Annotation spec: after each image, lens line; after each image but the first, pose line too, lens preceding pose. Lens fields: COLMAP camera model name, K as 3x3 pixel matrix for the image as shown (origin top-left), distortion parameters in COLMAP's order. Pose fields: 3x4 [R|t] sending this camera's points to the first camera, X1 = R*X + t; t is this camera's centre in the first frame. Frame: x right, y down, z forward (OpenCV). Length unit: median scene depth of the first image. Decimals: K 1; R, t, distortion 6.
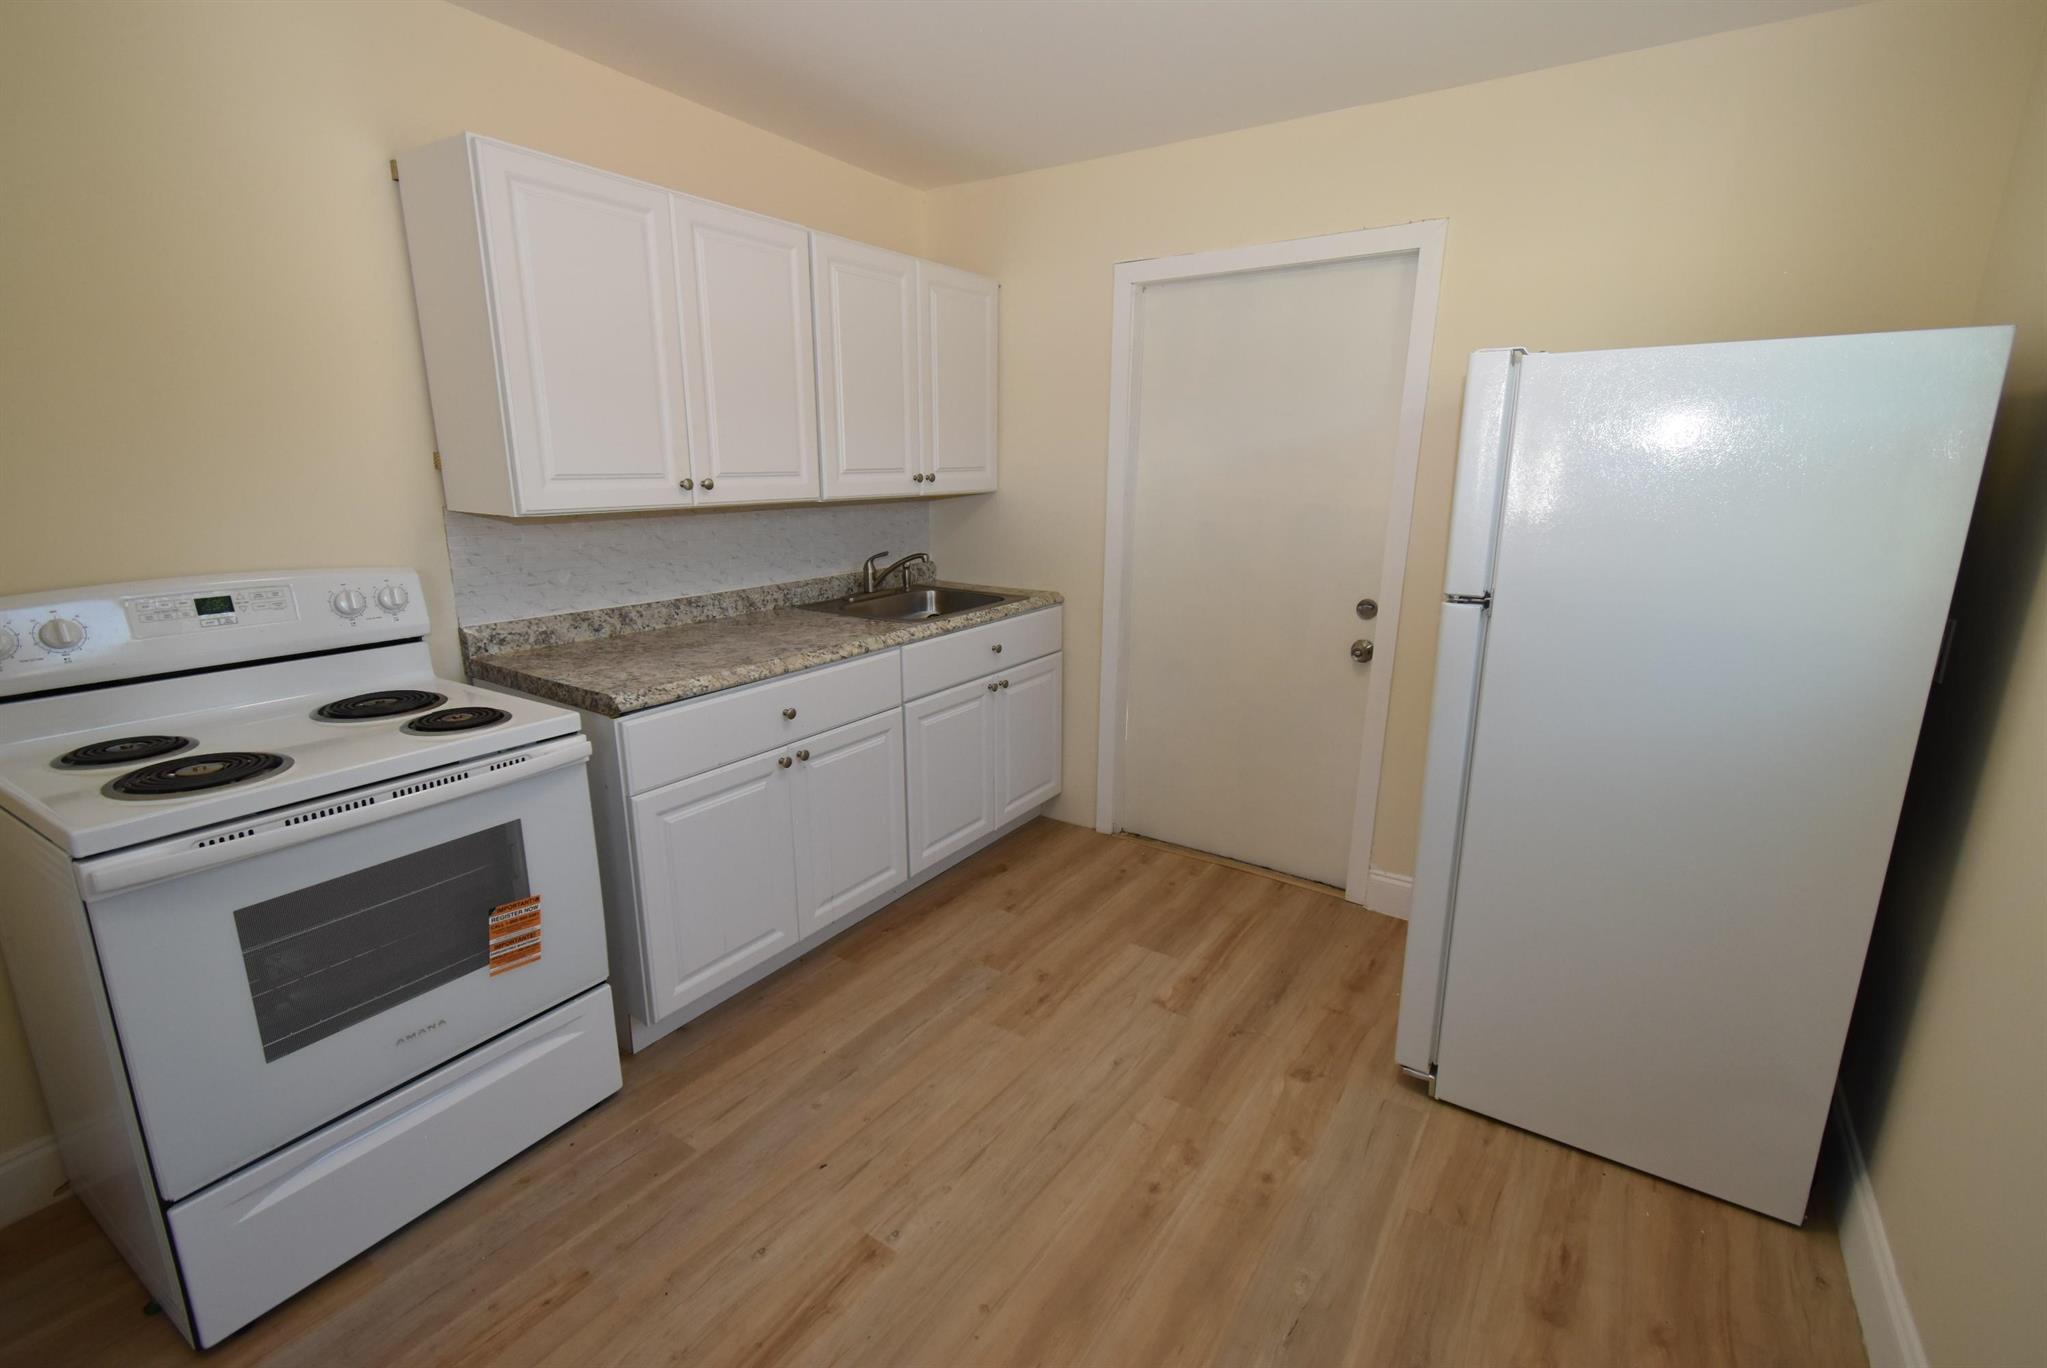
lens RADIAL K [[896.9, 0, 1036.4], [0, 896.9, 680.7], [0, 0, 1]] dist [0.008155, 0.001596]
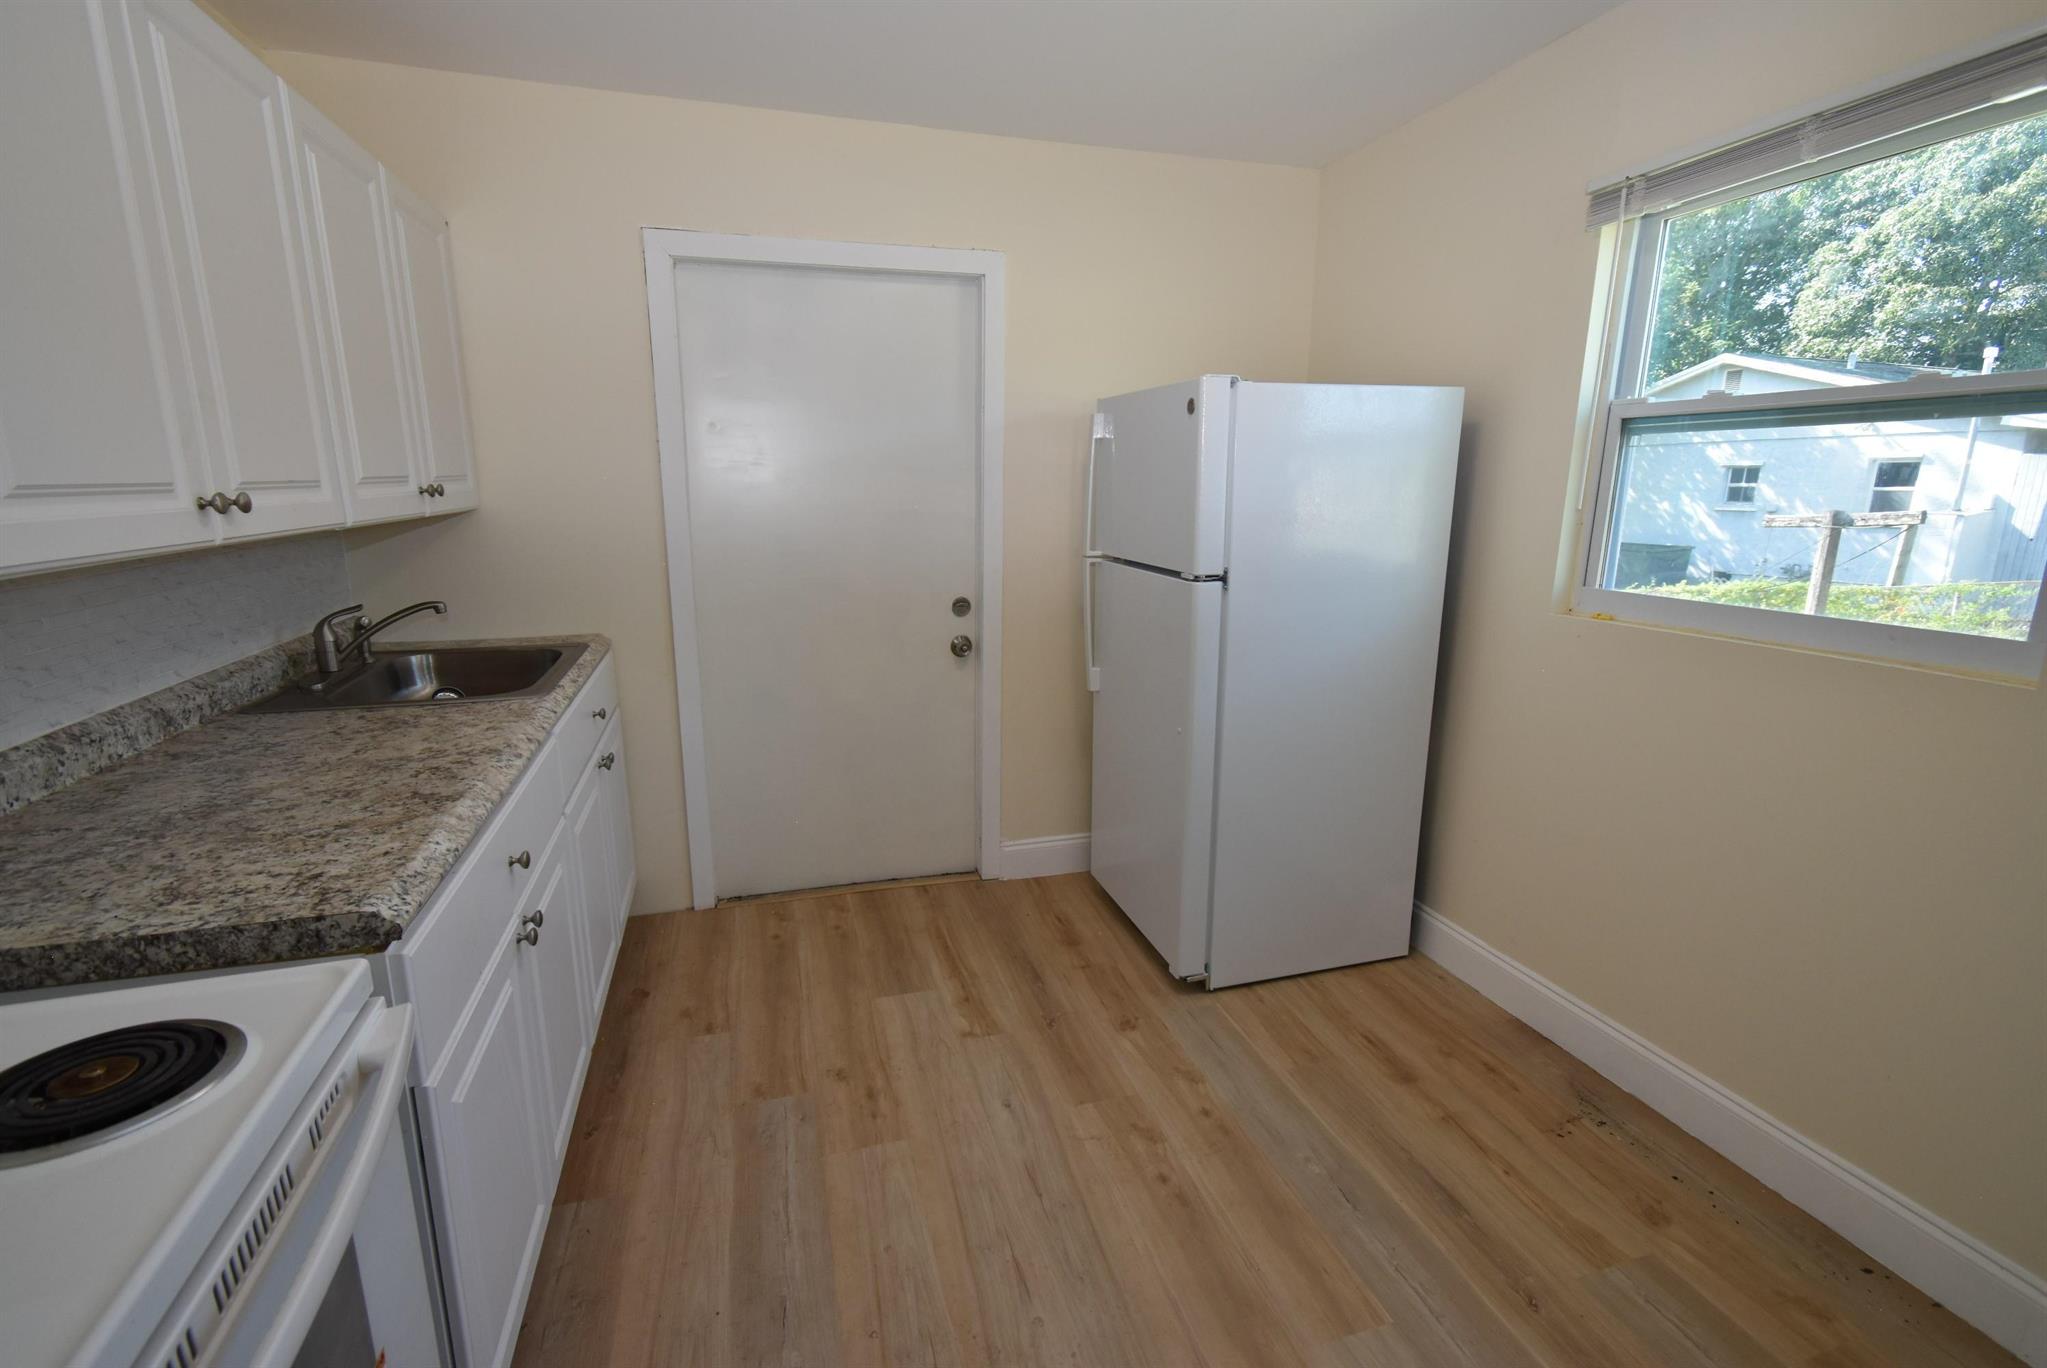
lens RADIAL K [[896.9, 0, 1019.0], [0, 896.9, 686.1], [0, 0, 1]] dist [0.008155, 0.001596]
pose [[0.650671, -0.175566, 0.738785, -0.453794], [0.182763, 0.980514, 0.072045, -0.060202], [-0.737037, 0.088145, 0.670079, 0.282942]]
